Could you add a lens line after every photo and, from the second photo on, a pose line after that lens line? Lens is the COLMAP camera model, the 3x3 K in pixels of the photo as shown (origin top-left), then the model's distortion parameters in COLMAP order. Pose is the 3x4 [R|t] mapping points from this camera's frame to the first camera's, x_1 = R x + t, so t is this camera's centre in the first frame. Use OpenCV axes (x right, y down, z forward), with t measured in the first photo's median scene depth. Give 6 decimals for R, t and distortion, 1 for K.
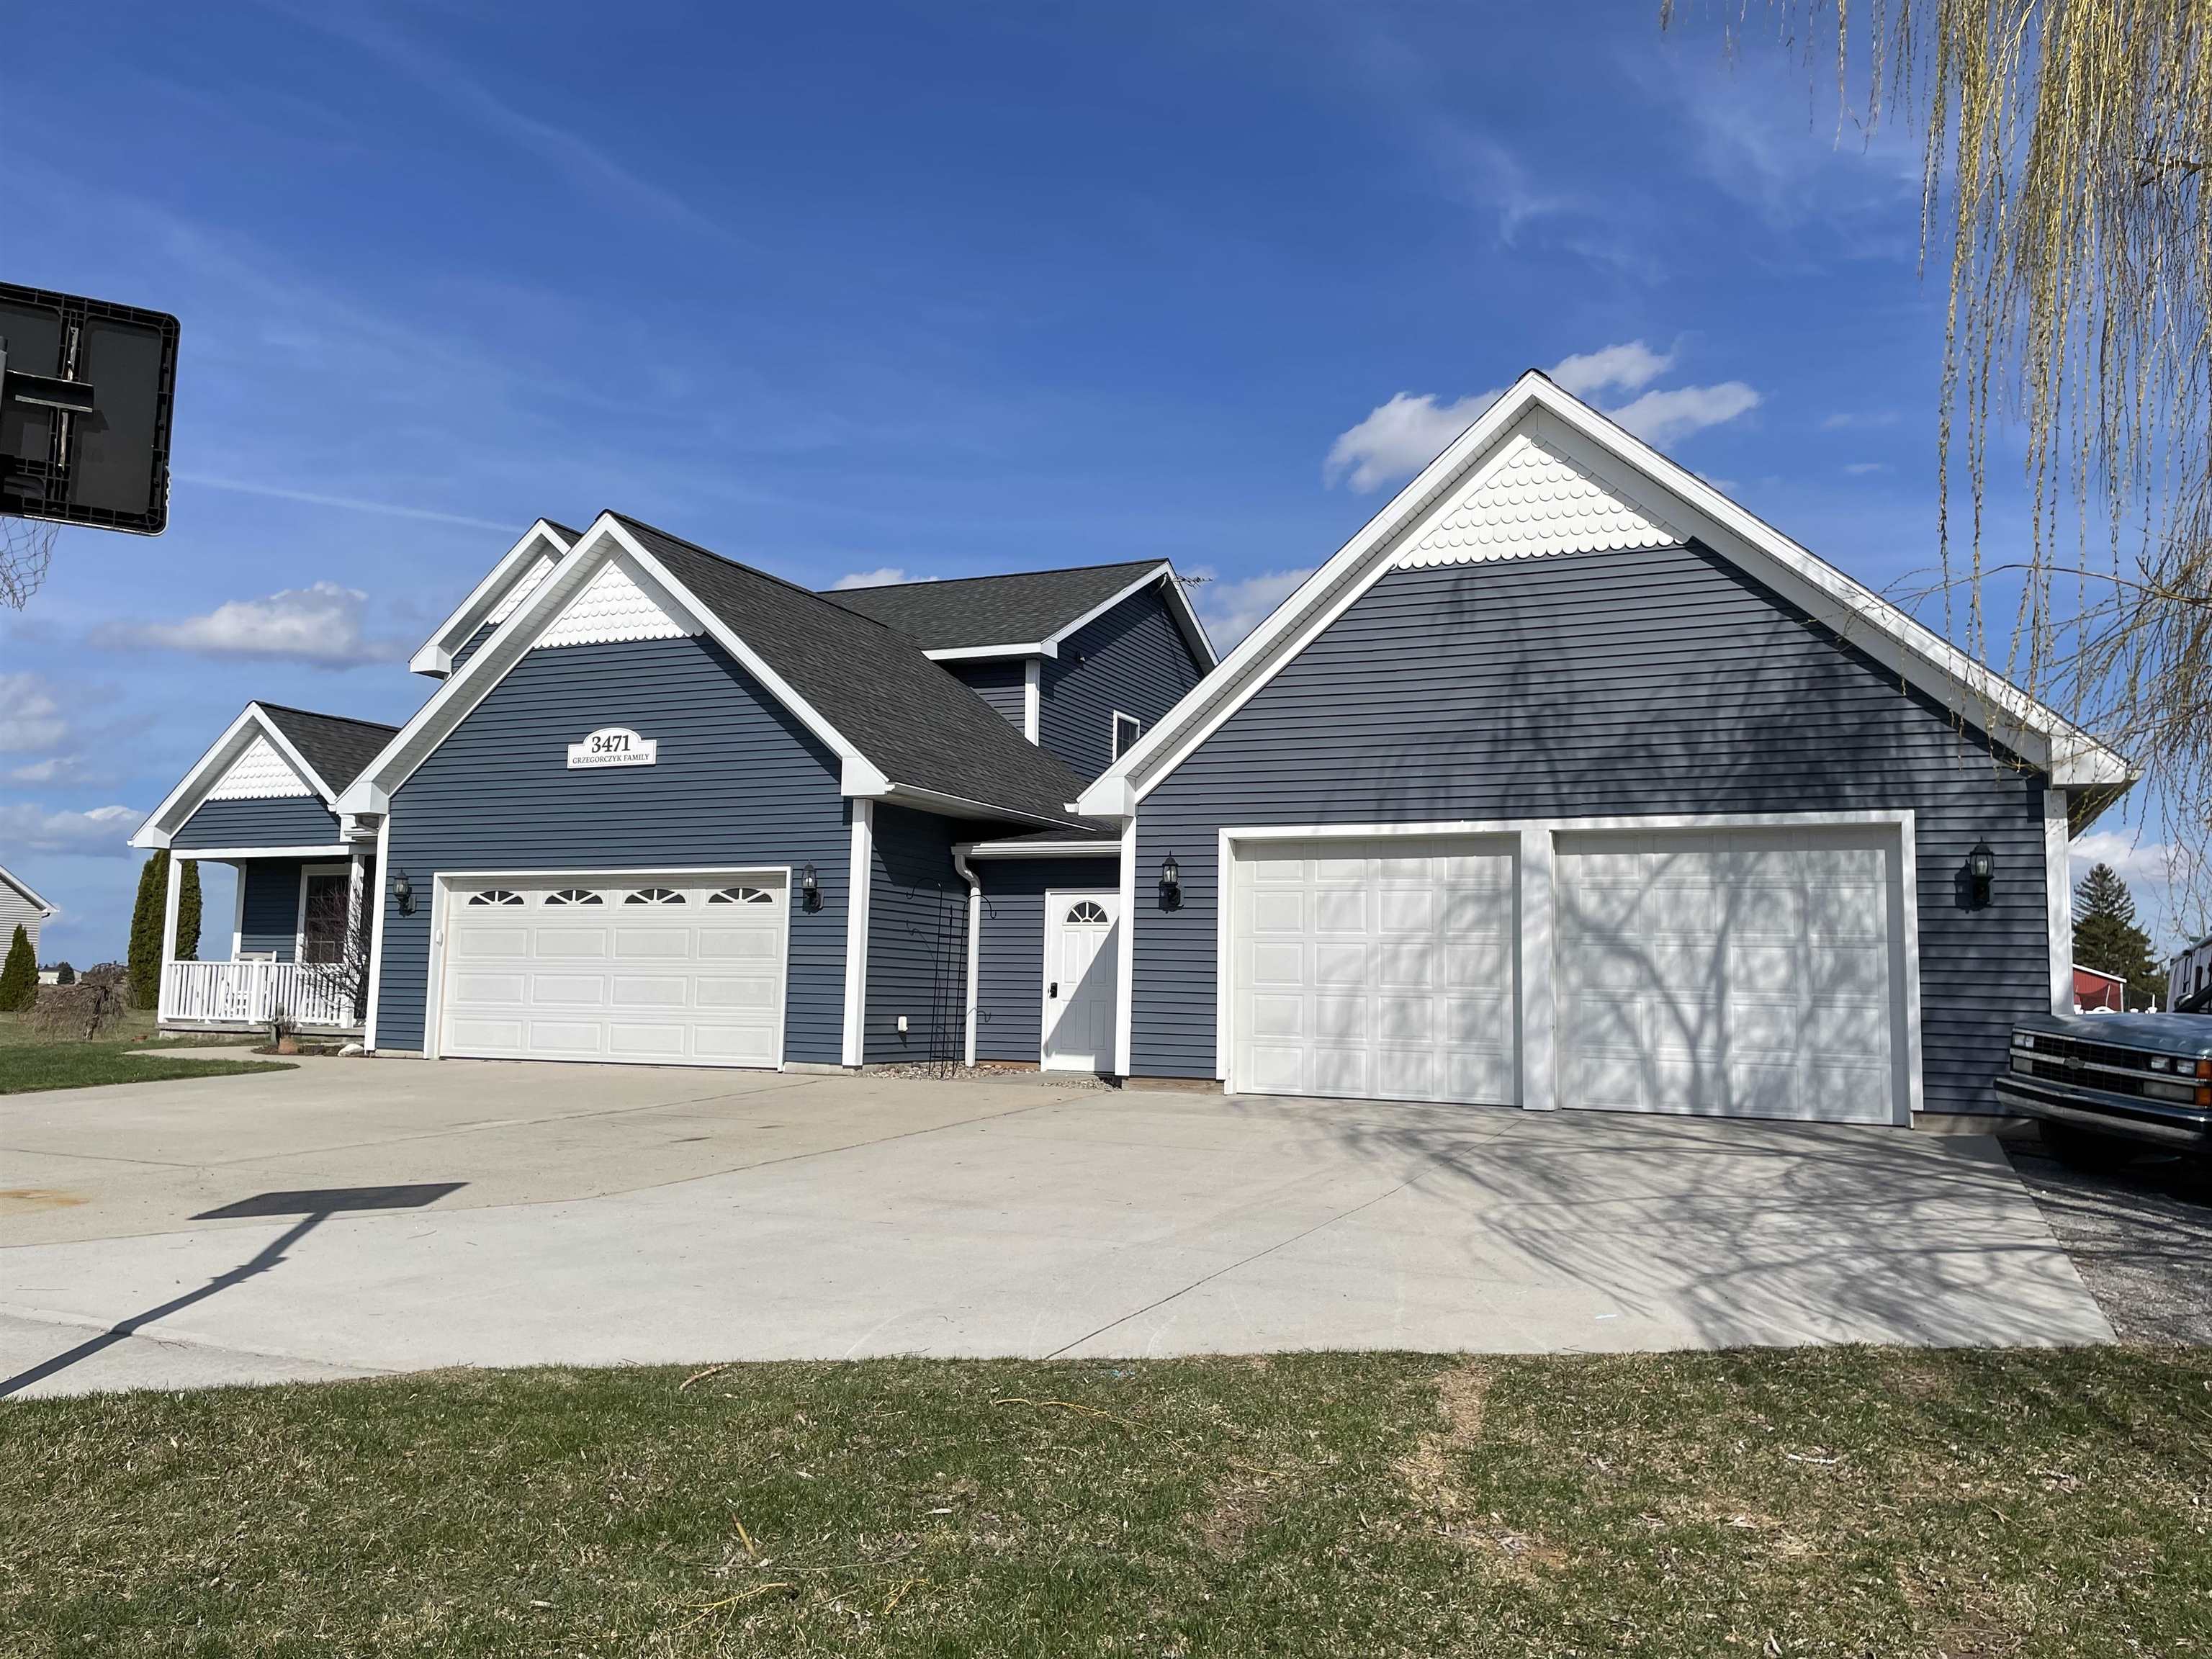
lens RADIAL K [[1625.1, 0, 1136.9], [0, 1625.1, 842.5], [0, 0, 1]] dist [0.046182, -0.000437]
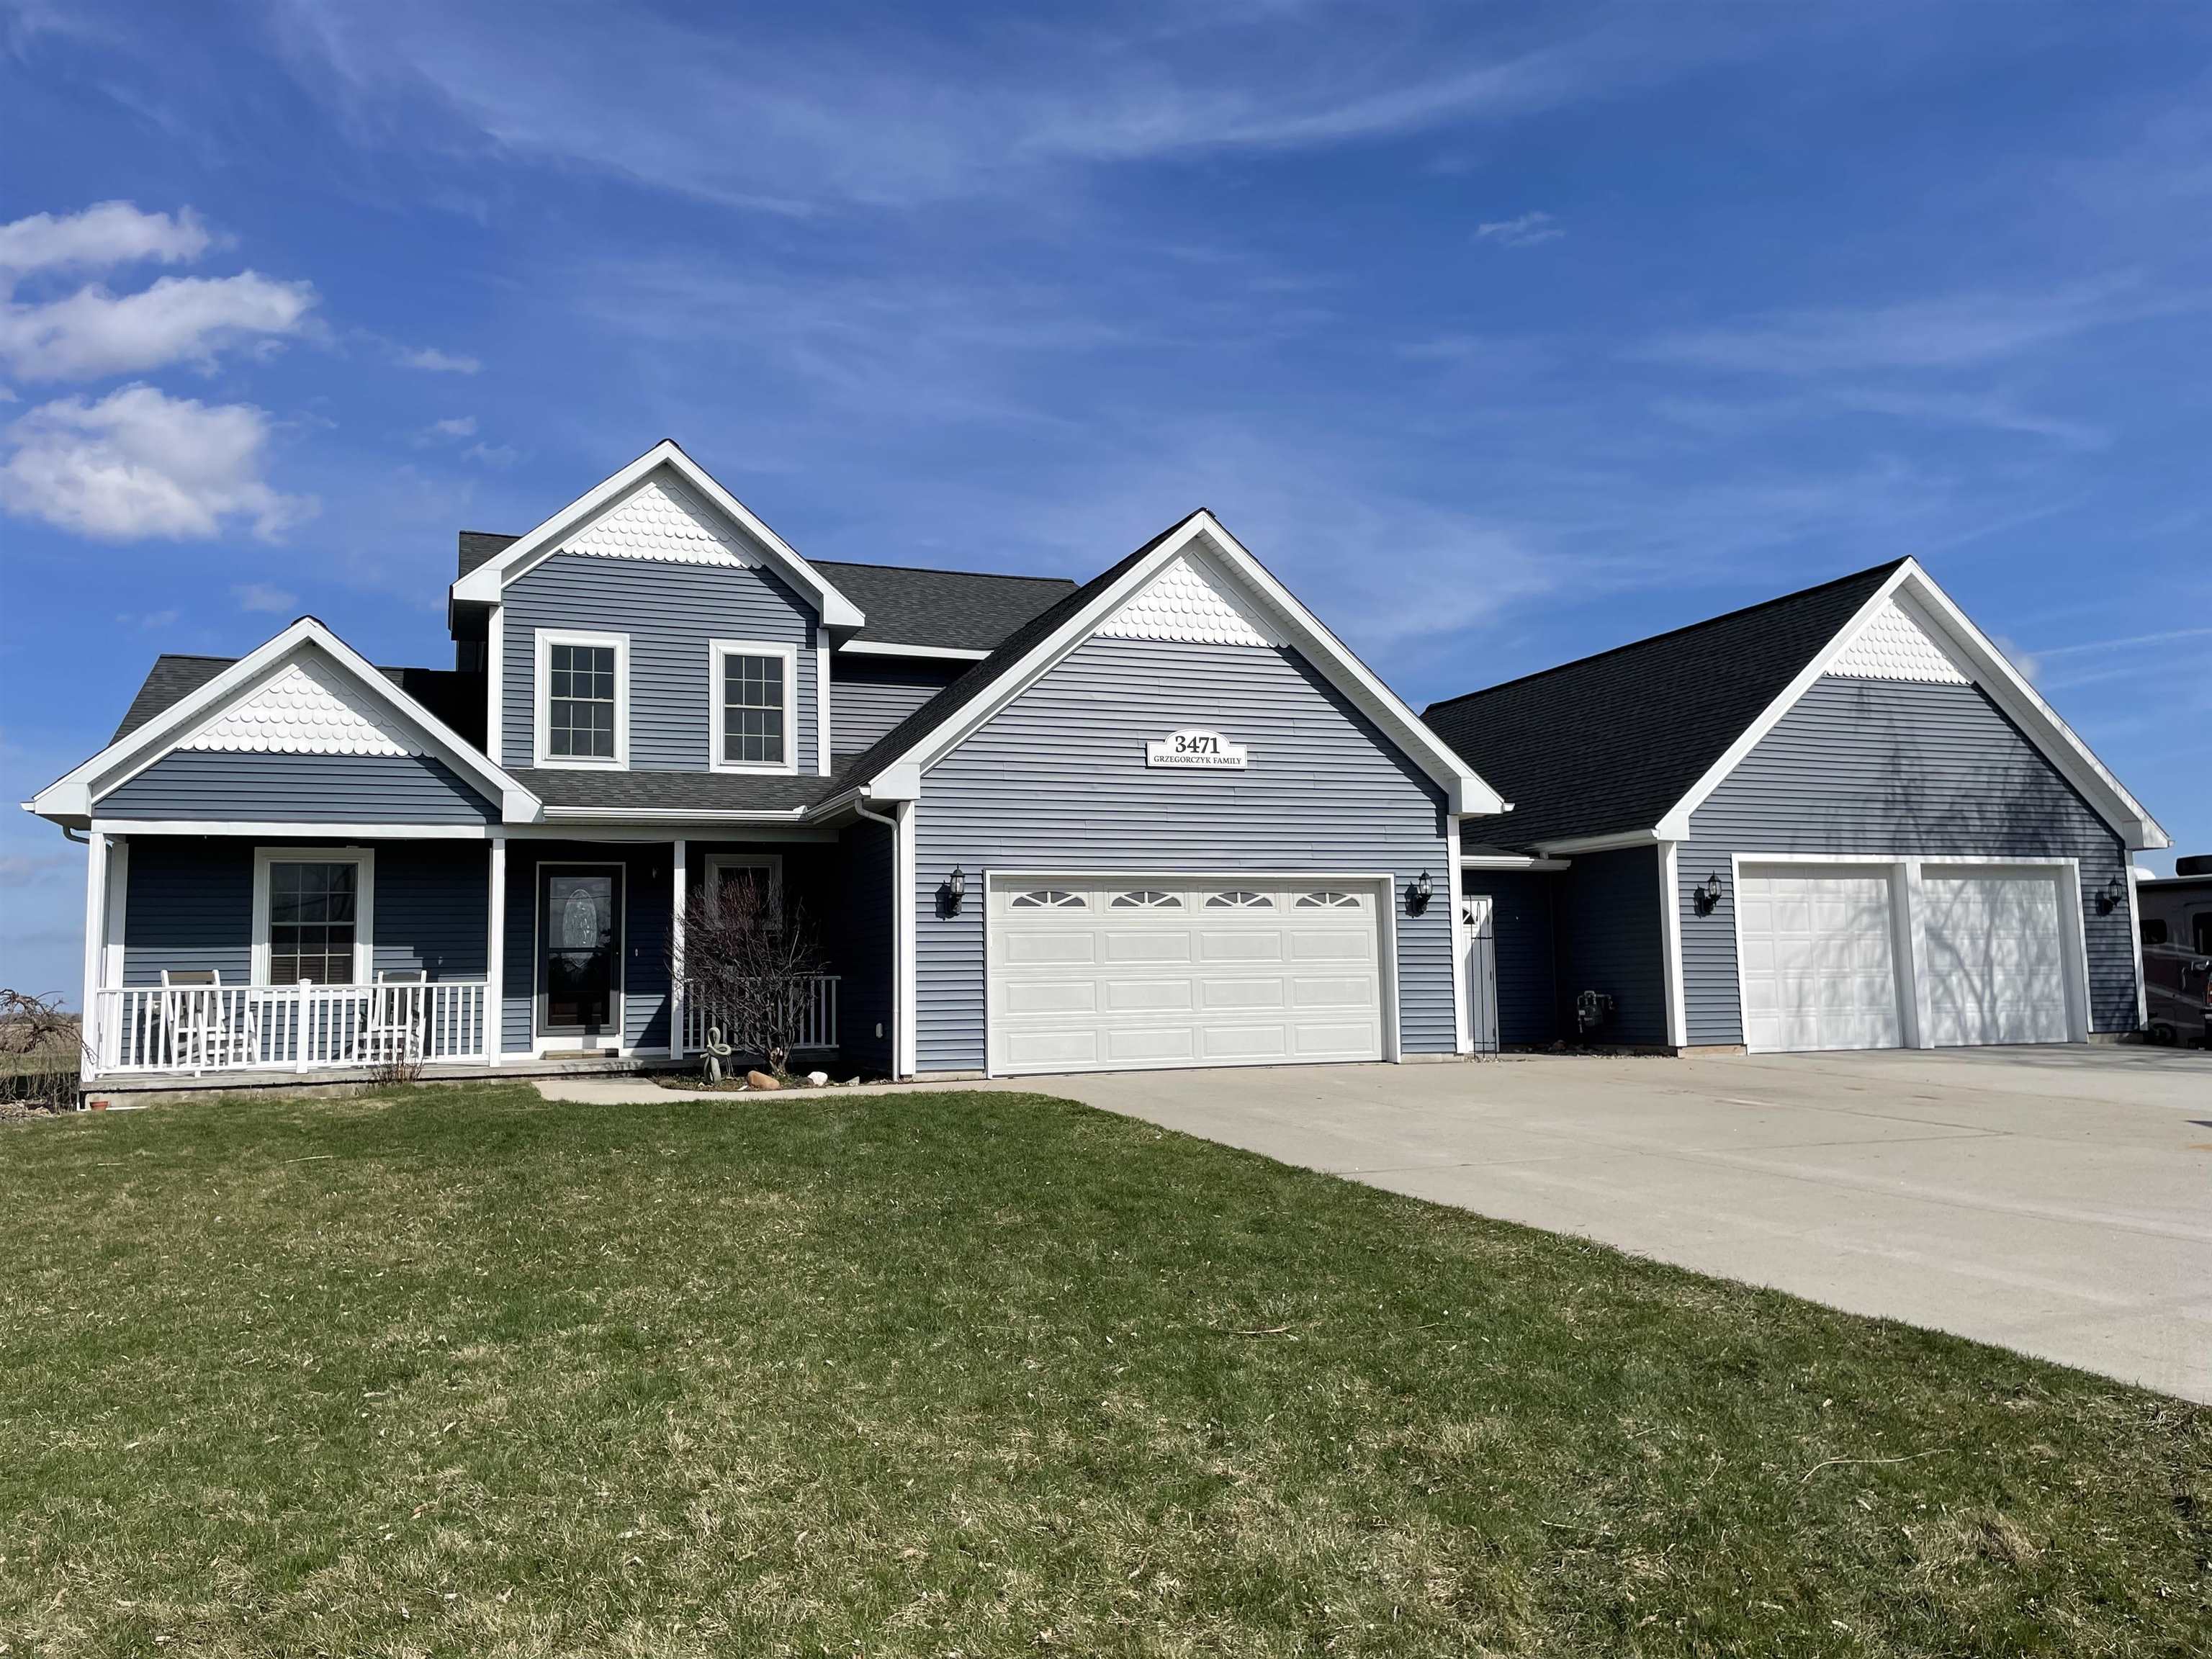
lens RADIAL K [[1678.0, 0, 1125.0], [0, 1678.0, 823.4], [0, 0, 1]] dist [0.113558, -0.142827]
pose [[0.709926, 0.038707, 0.703212, -1.347637], [-0.033483, 0.999214, -0.021197, 0.012790], [-0.703480, -0.008498, 0.710664, 0.390289]]
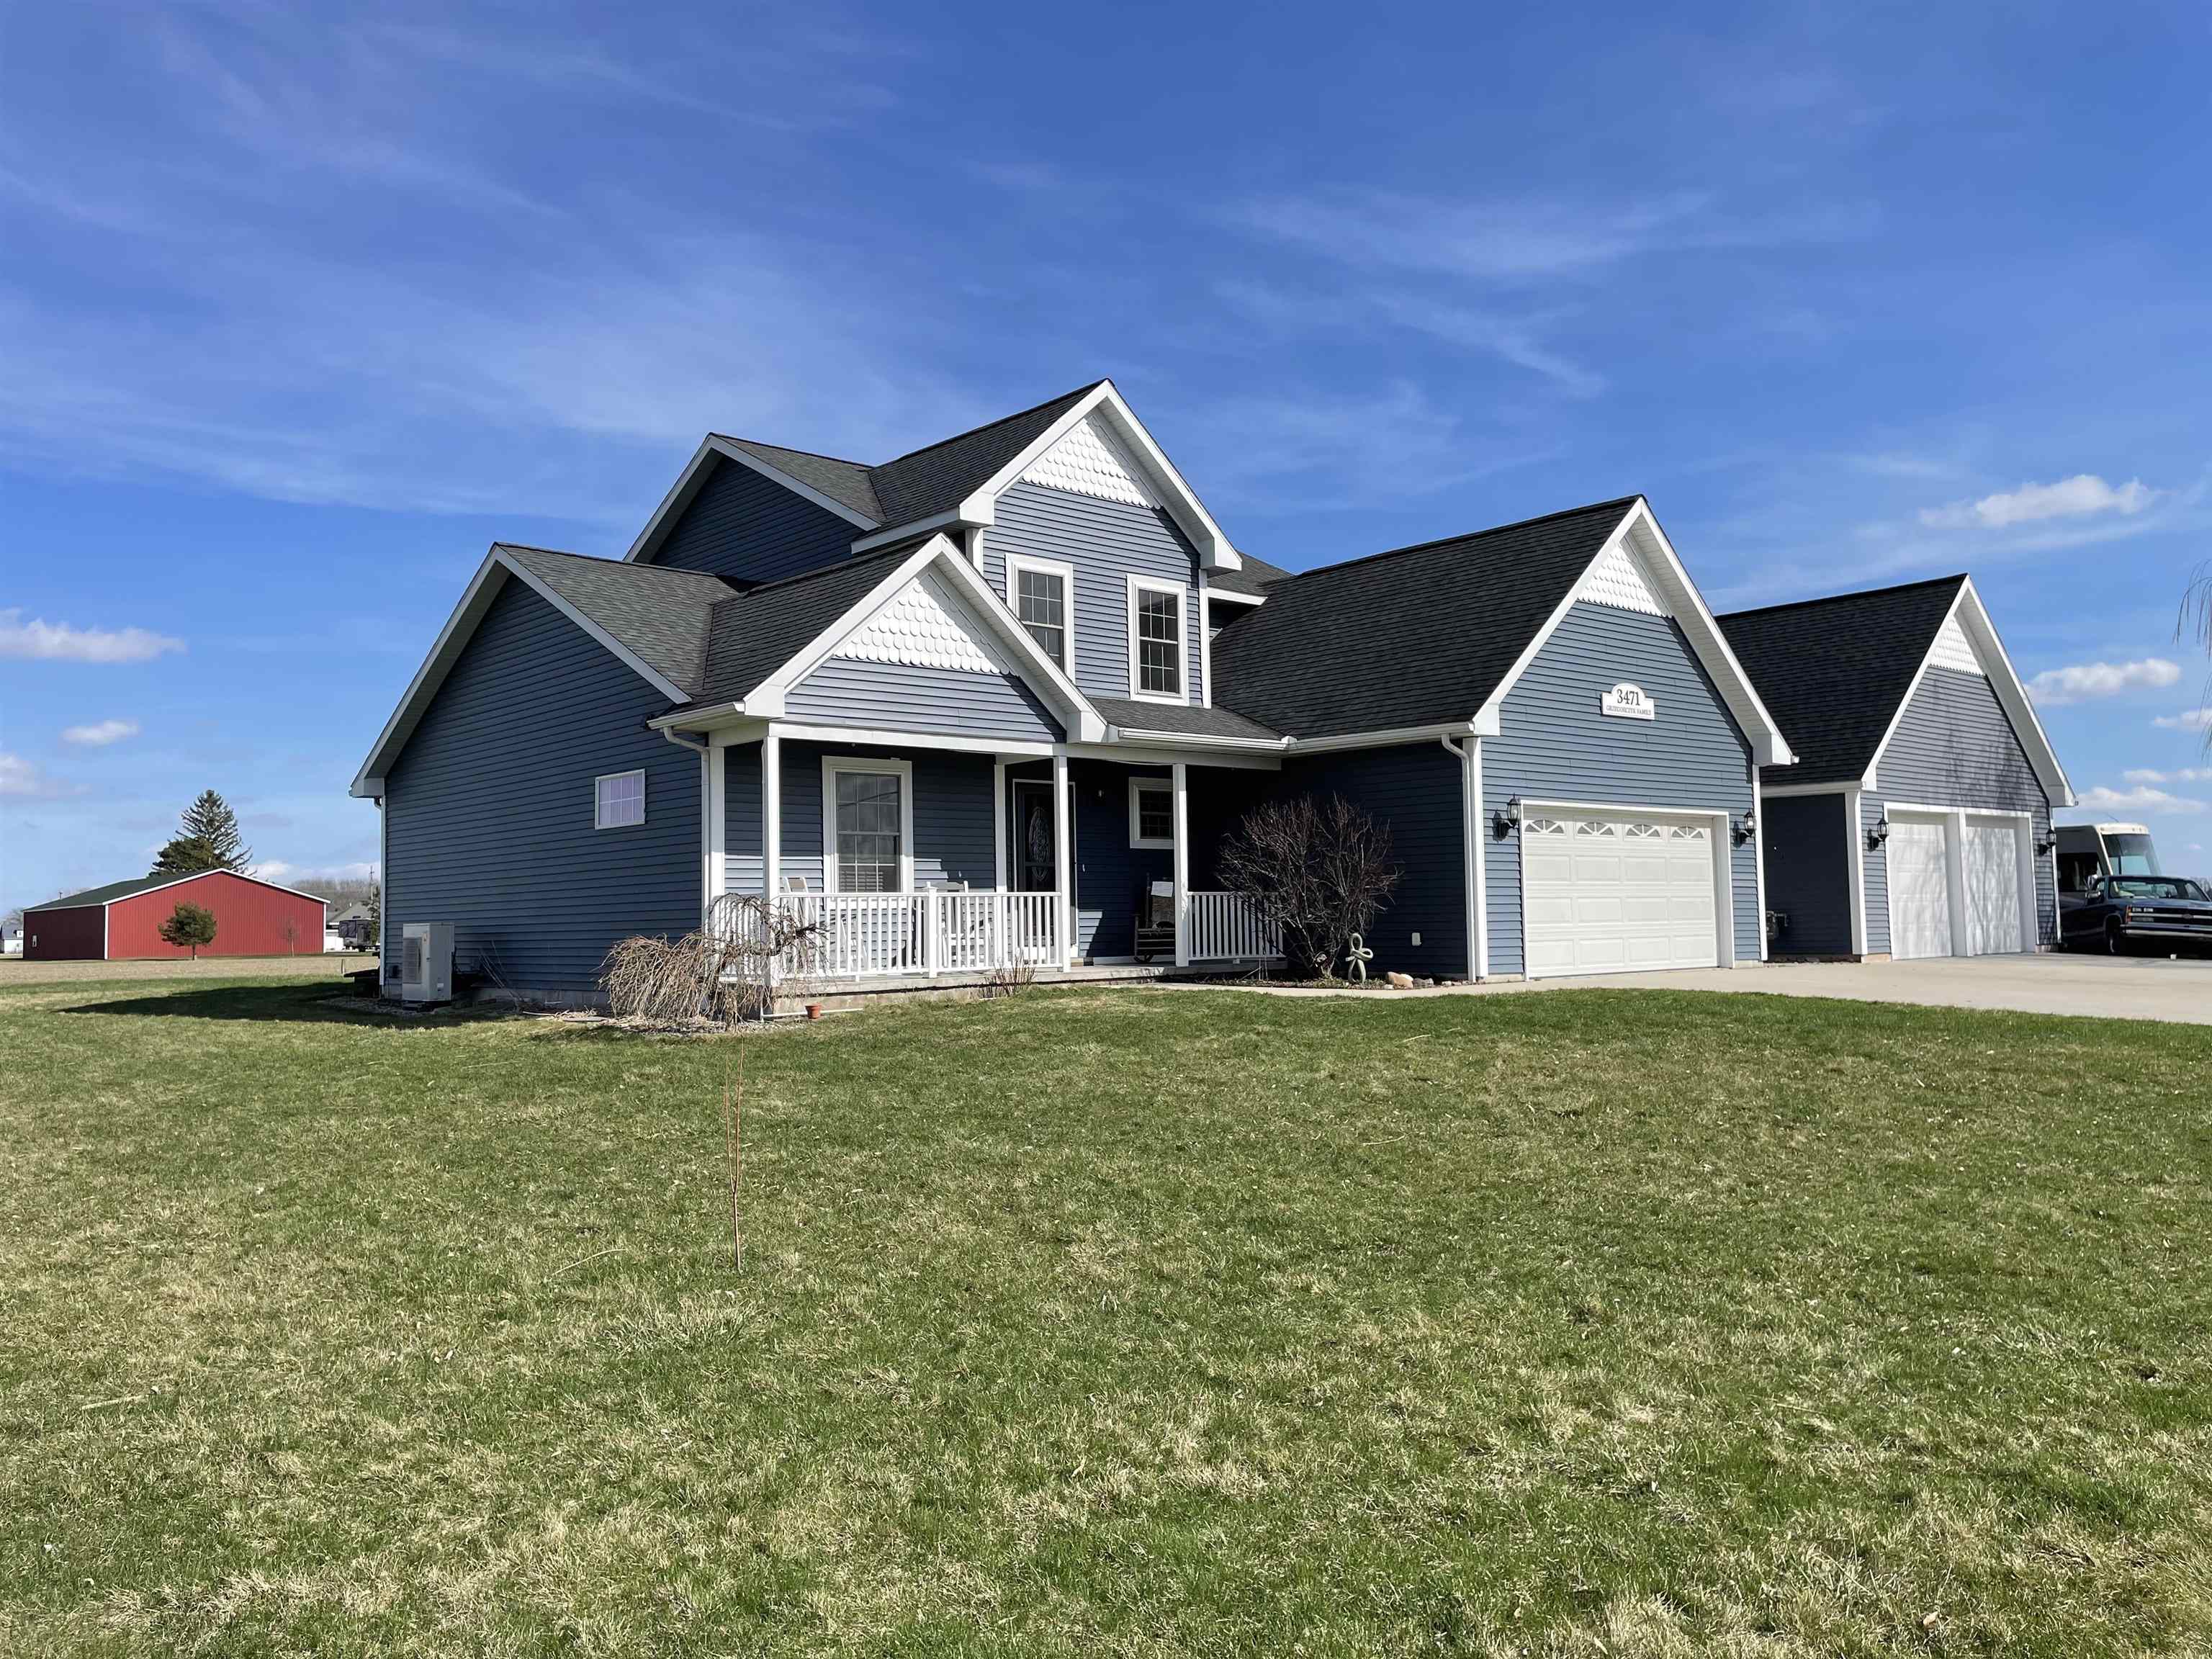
lens RADIAL K [[1678.0, 0, 1125.0], [0, 1678.0, 823.4], [0, 0, 1]] dist [0.113558, -0.142827]
pose [[0.420235, 0.027191, 0.907008, -1.968157], [-0.058889, 0.998261, -0.002641, 0.066581], [-0.905502, -0.052303, 0.421106, 1.028477]]
